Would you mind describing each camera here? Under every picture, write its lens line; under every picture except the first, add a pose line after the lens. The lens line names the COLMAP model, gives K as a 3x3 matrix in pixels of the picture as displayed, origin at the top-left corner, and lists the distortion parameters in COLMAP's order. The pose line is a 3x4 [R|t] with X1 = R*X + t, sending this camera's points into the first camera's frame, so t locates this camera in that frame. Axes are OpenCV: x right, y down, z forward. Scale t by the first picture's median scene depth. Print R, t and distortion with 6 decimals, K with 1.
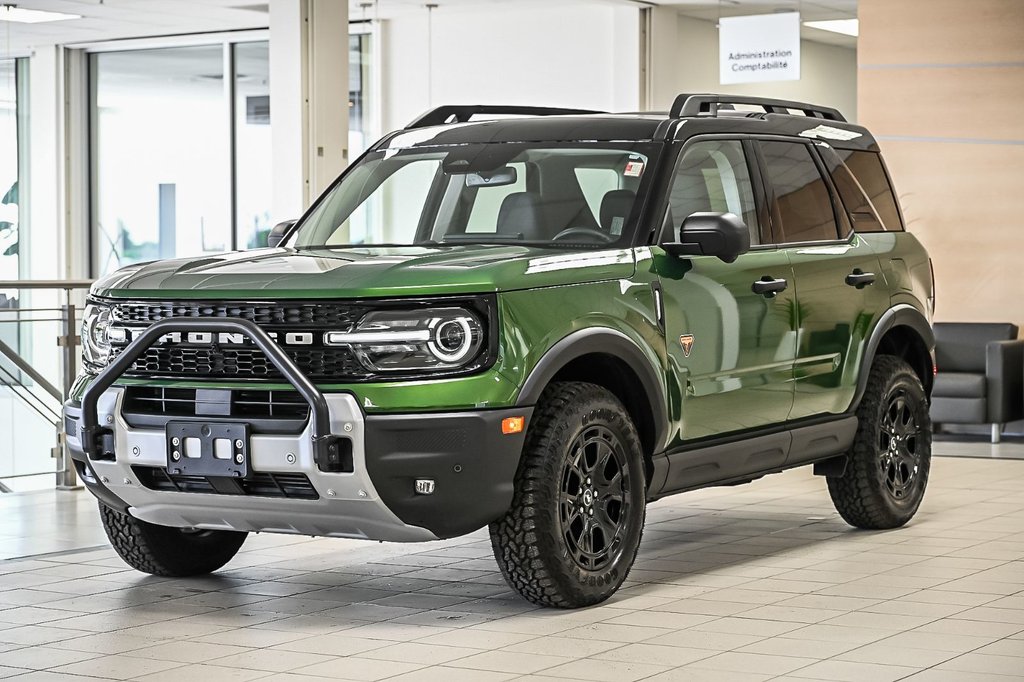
lens RADIAL K [[2336.8, 0, 512.0], [0, 2336.8, 341.0], [0, 0, 1]] dist [-0.039659, -0.197660]
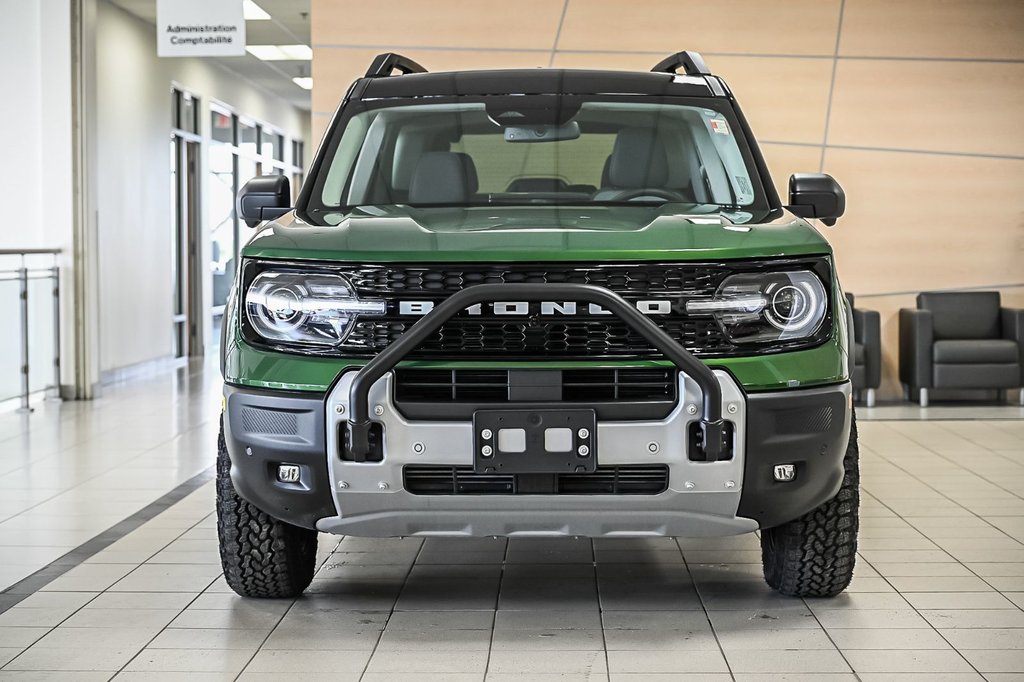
lens RADIAL K [[2033.9, 0, 512.0], [0, 2033.9, 341.0], [0, 0, 1]] dist [0.025387, -0.011356]
pose [[0.861529, -0.019250, 0.507343, -0.502265], [0.012288, 0.999779, 0.017068, -0.002016], [-0.507559, -0.008471, 0.861575, 0.377587]]
